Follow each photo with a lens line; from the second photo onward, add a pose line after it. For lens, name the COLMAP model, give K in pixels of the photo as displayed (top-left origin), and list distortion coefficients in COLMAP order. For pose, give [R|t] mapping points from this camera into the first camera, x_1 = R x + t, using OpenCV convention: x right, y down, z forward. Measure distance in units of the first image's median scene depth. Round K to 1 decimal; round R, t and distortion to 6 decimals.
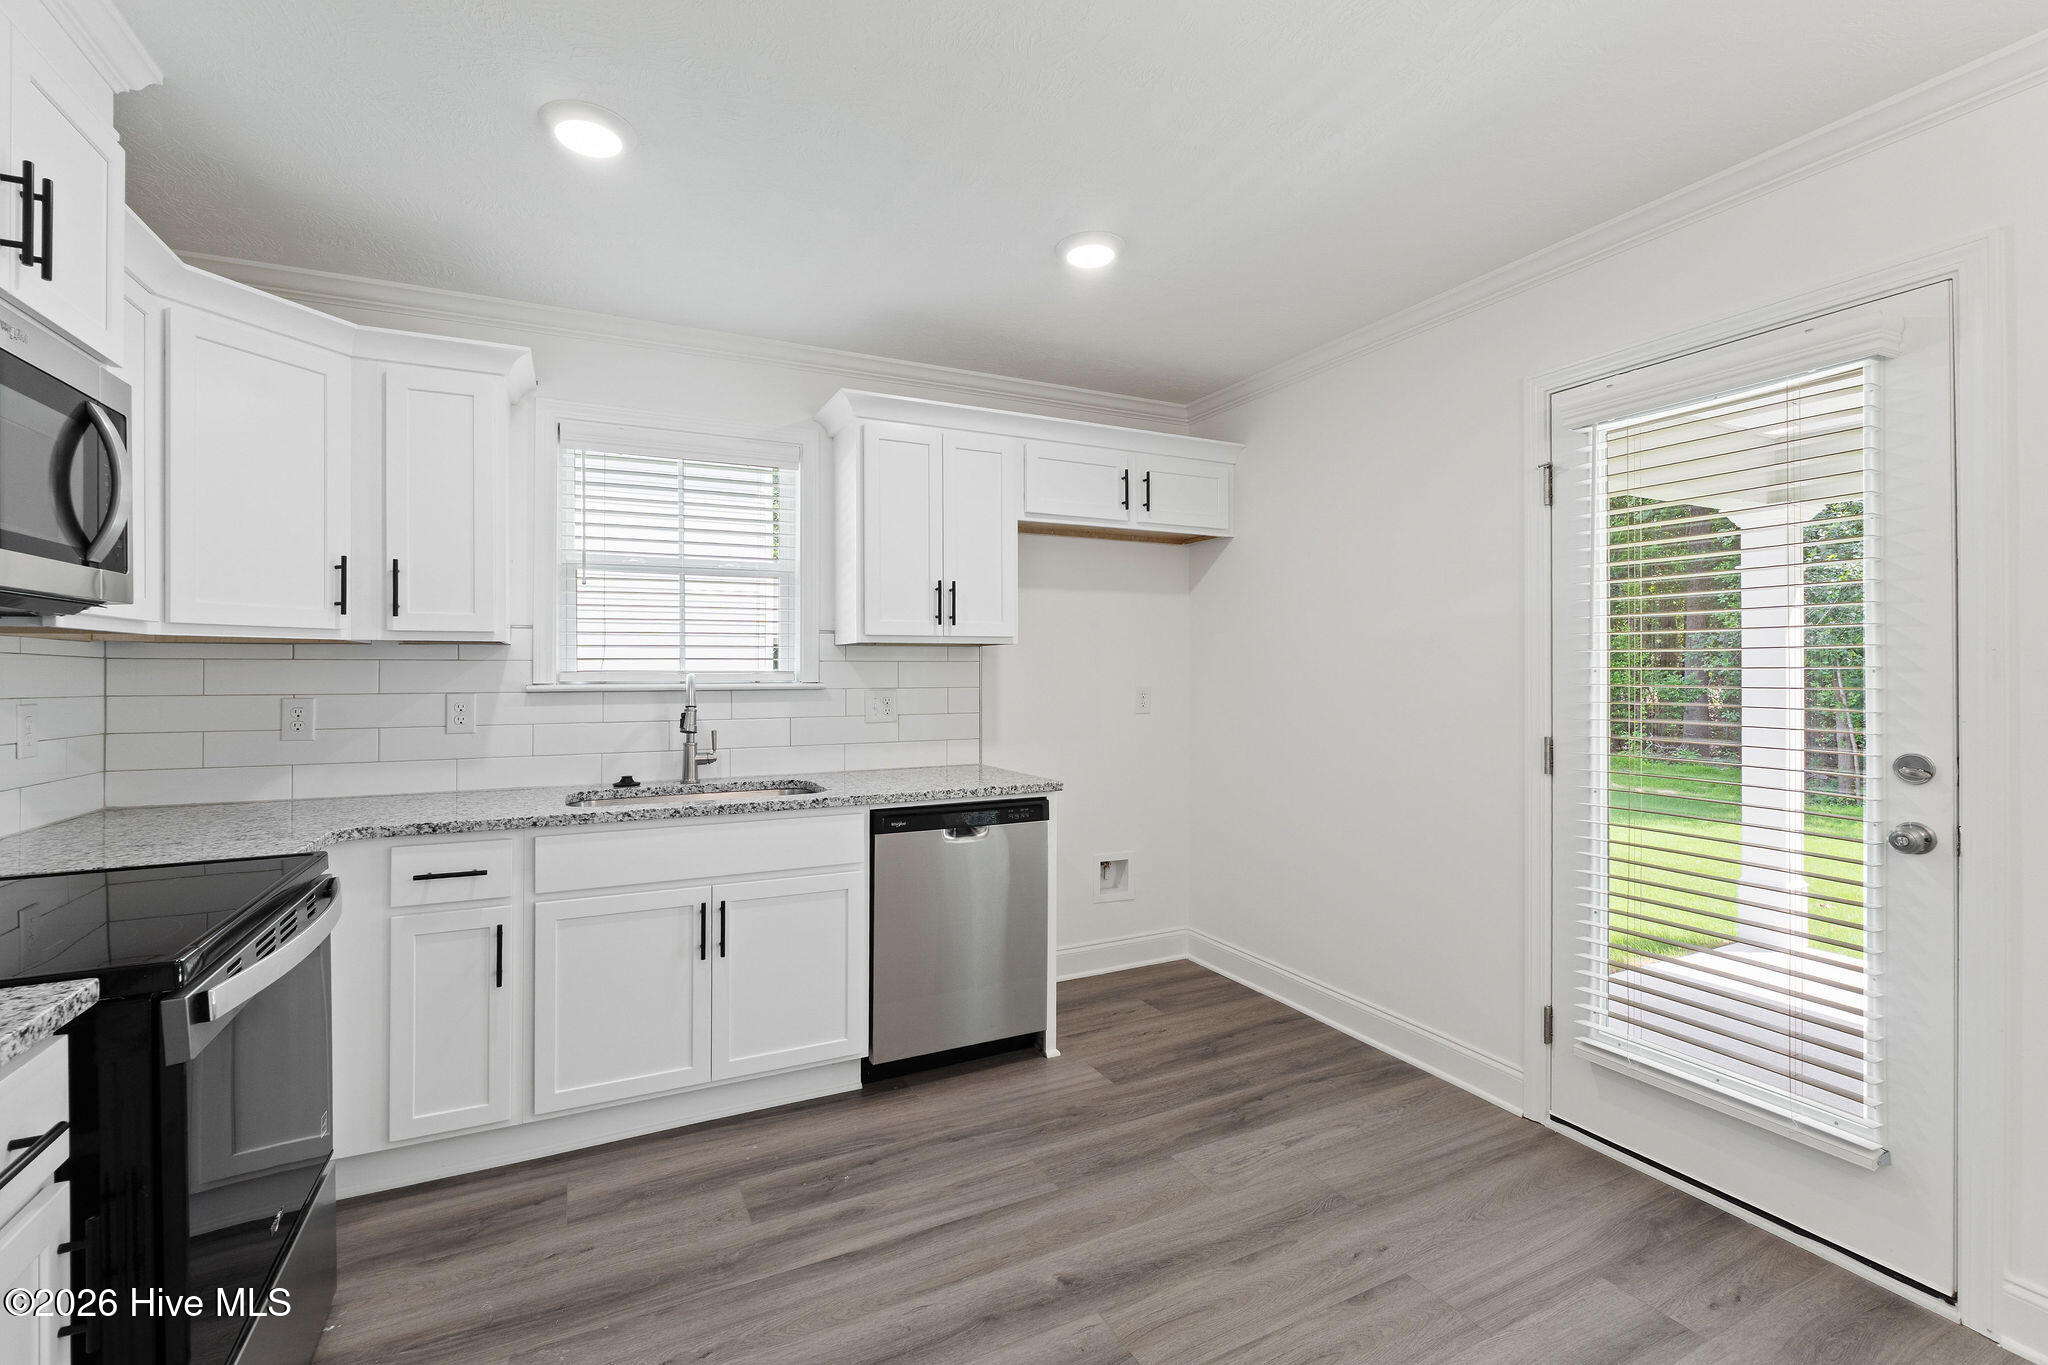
lens RADIAL K [[866.6, 0, 1013.4], [0, 866.6, 682.3], [0, 0, 1]] dist [-0.000441, -0.000740]
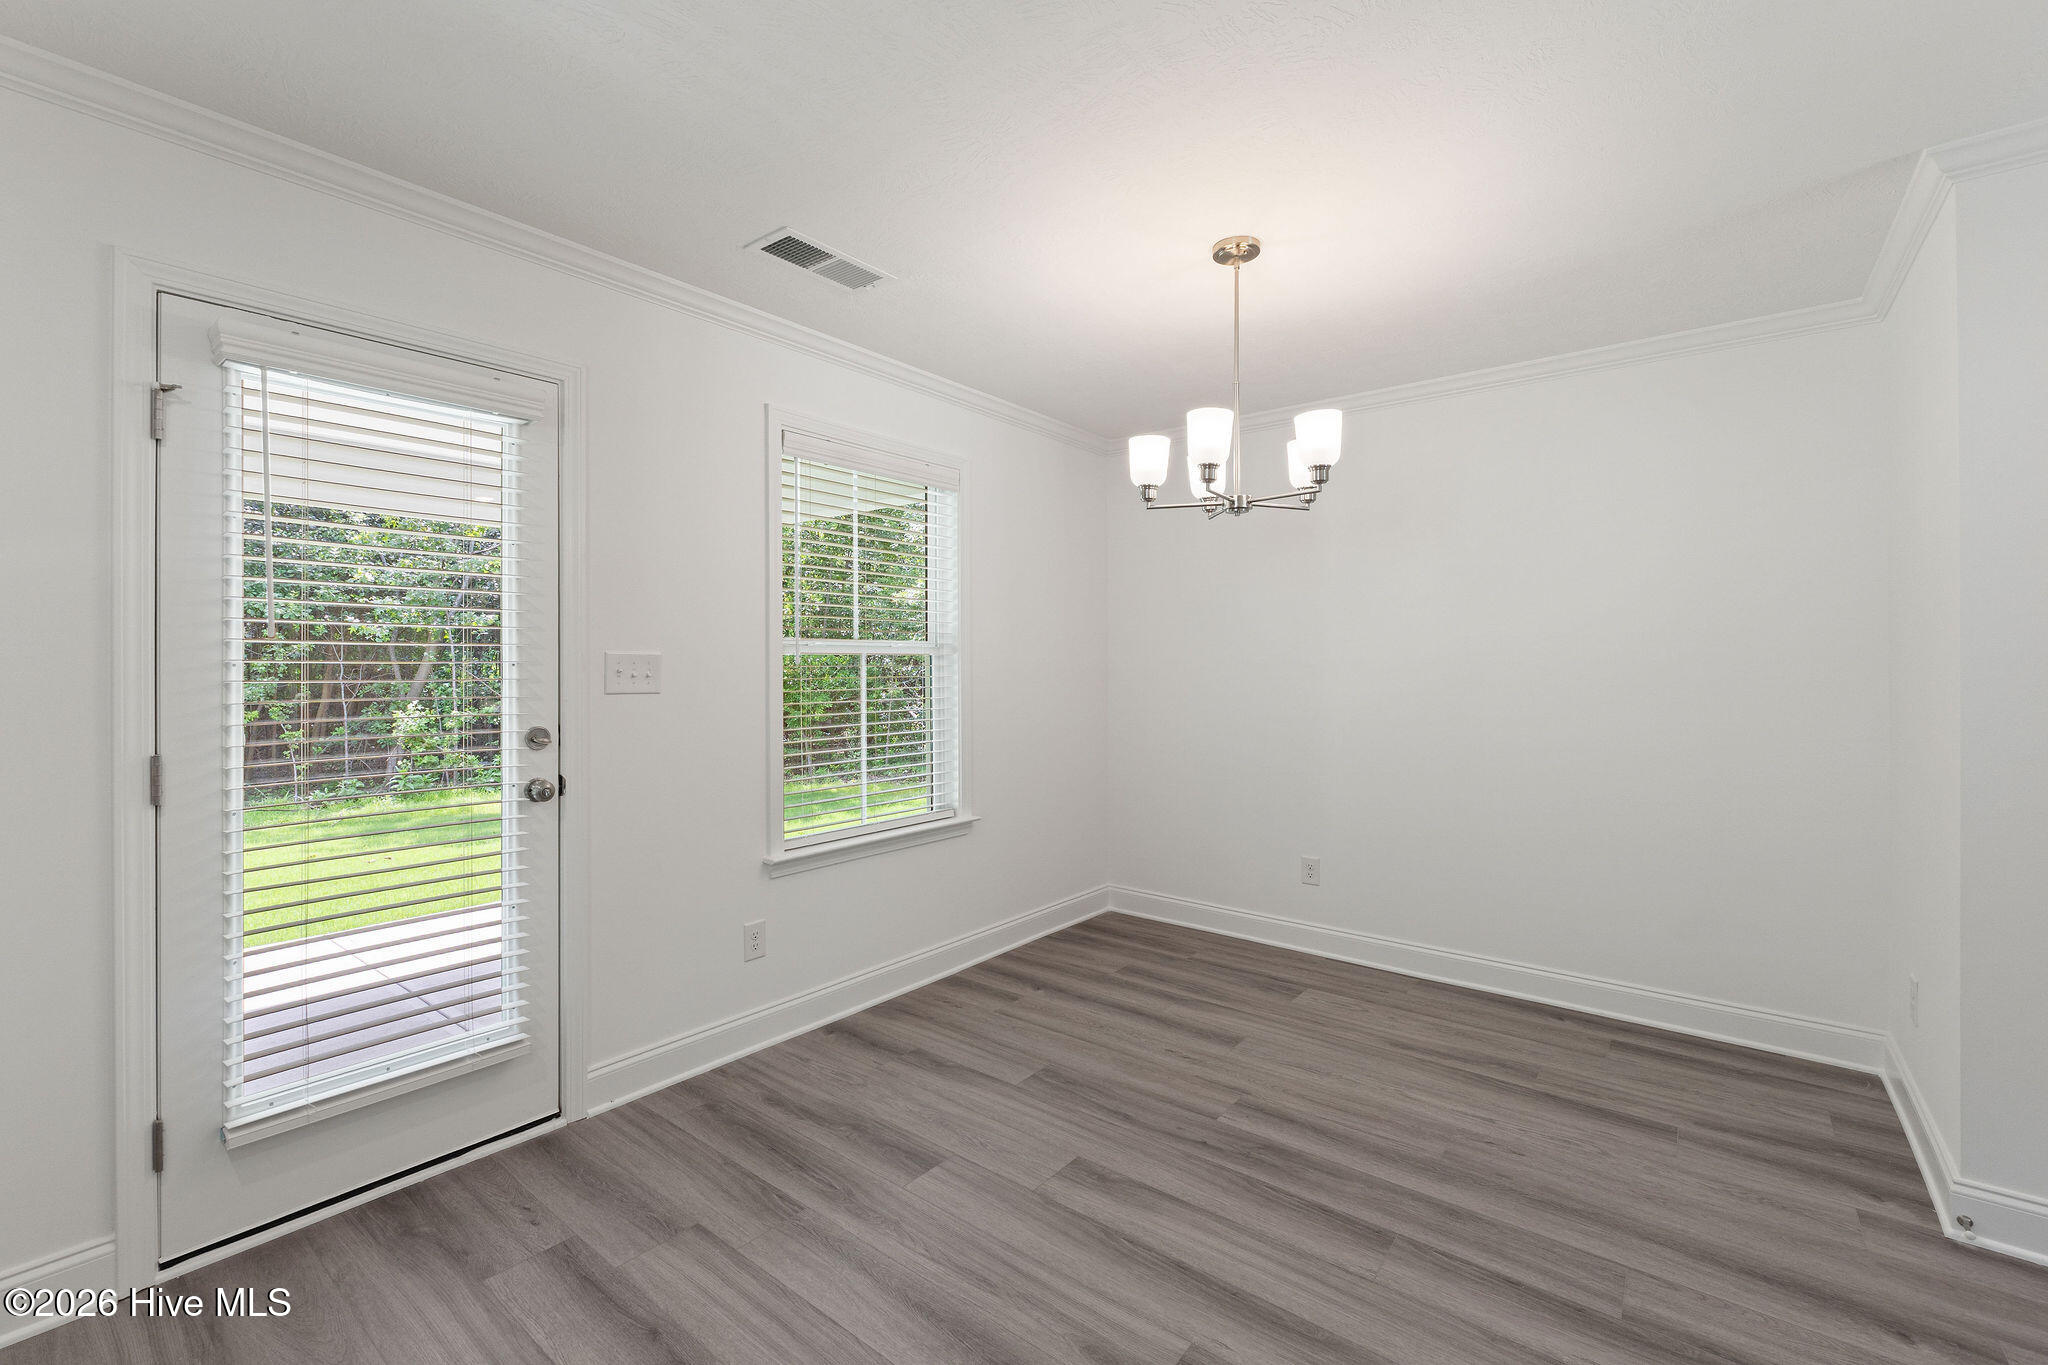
lens RADIAL K [[866.6, 0, 1017.0], [0, 866.6, 662.3], [0, 0, 1]] dist [-0.000441, -0.000740]
pose [[-0.410288, -0.012113, 0.911876, -0.448080], [0.000697, 0.999907, 0.013596, -0.032454], [-0.911956, 0.006214, -0.410241, 0.815061]]
